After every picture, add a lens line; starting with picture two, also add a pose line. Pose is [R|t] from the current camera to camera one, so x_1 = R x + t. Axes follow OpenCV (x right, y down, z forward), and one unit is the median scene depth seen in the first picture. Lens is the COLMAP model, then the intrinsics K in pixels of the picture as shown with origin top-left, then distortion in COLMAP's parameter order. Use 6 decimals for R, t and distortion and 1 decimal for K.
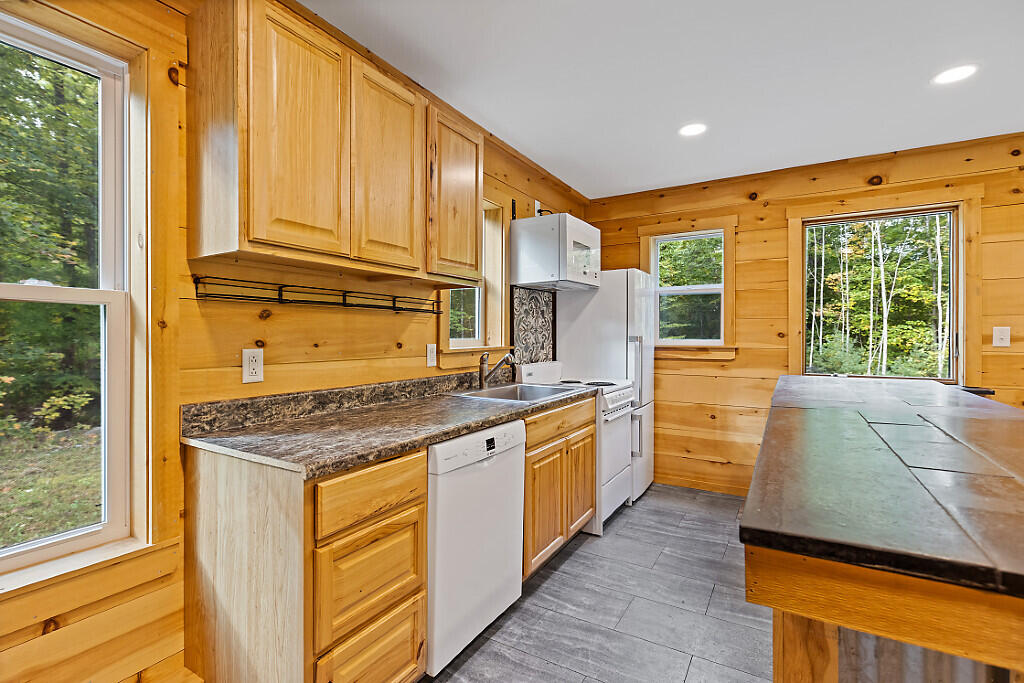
lens RADIAL K [[473.3, 0, 507.1], [0, 473.3, 336.8], [0, 0, 1]] dist [-0.000428, -0.000459]
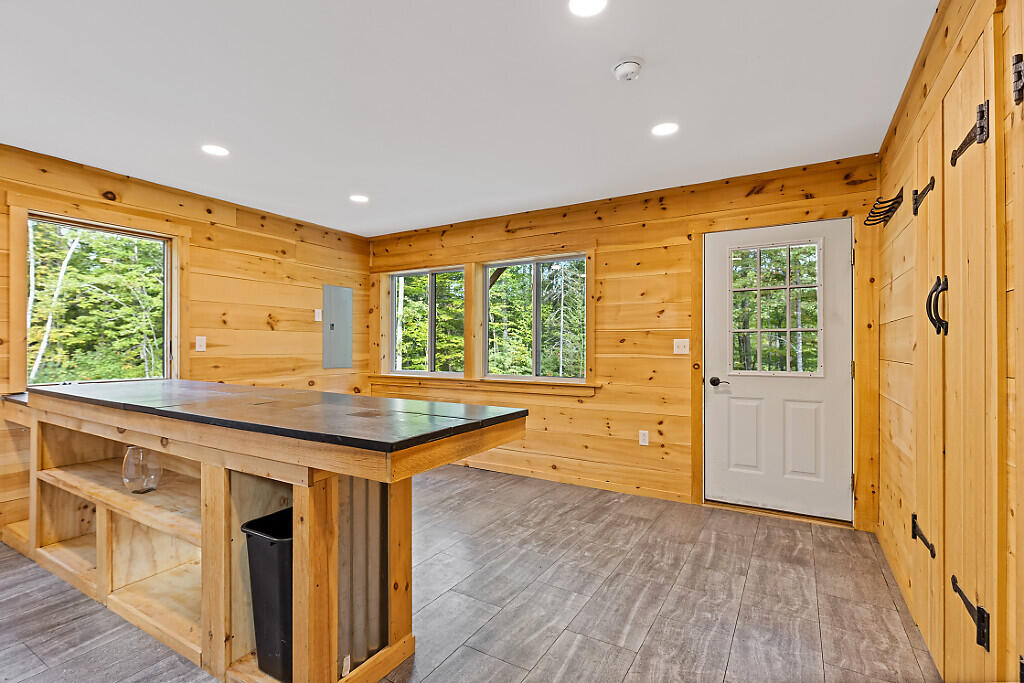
lens RADIAL K [[474.0, 0, 504.2], [0, 474.0, 344.9], [0, 0, 1]] dist [0.000847, -0.000163]
pose [[0.003645, 0.002689, 0.999990, -0.329547], [0.000903, 0.999996, -0.002692, 0.007711], [-0.999993, 0.000913, 0.003643, 0.138191]]
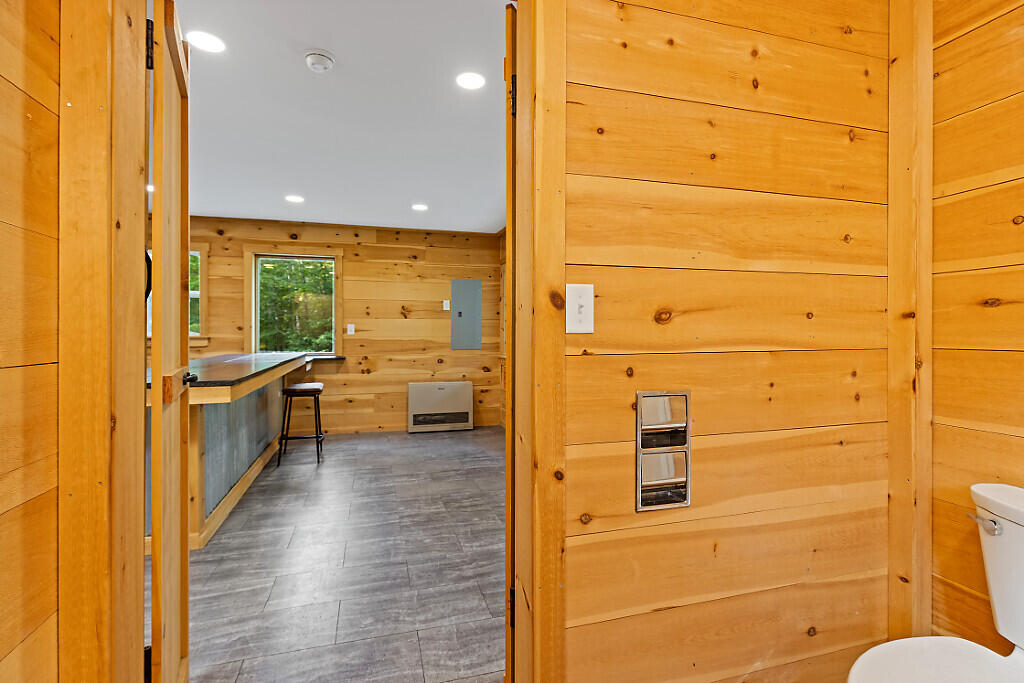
lens RADIAL K [[468.8, 0, 509.4], [0, 468.8, 331.9], [0, 0, 1]] dist [0.000257, -0.000120]
pose [[0.672649, -0.001959, 0.739959, 0.071151], [0.003486, 0.999994, -0.000520, 0.014515], [-0.739953, 0.002929, 0.672652, -0.821741]]
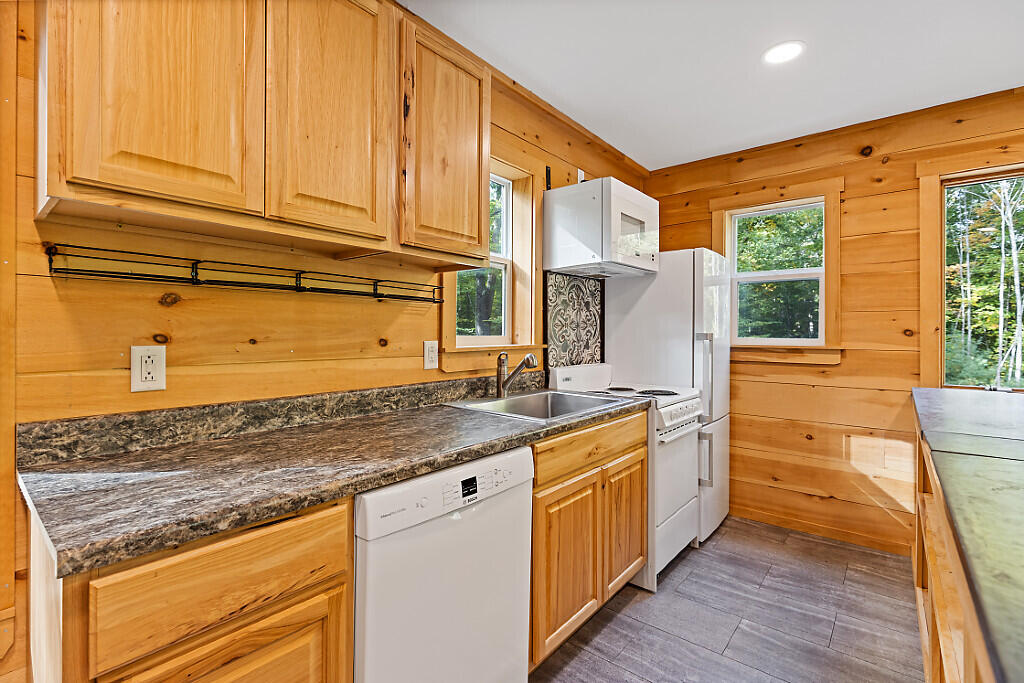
lens RADIAL K [[468.8, 0, 509.4], [0, 468.8, 331.9], [0, 0, 1]] dist [0.000257, -0.000120]
pose [[0.989171, 0.003716, -0.146724, 0.081245], [-0.004727, 0.999967, -0.006545, 0.004219], [0.146695, 0.007168, 0.989156, 0.223563]]
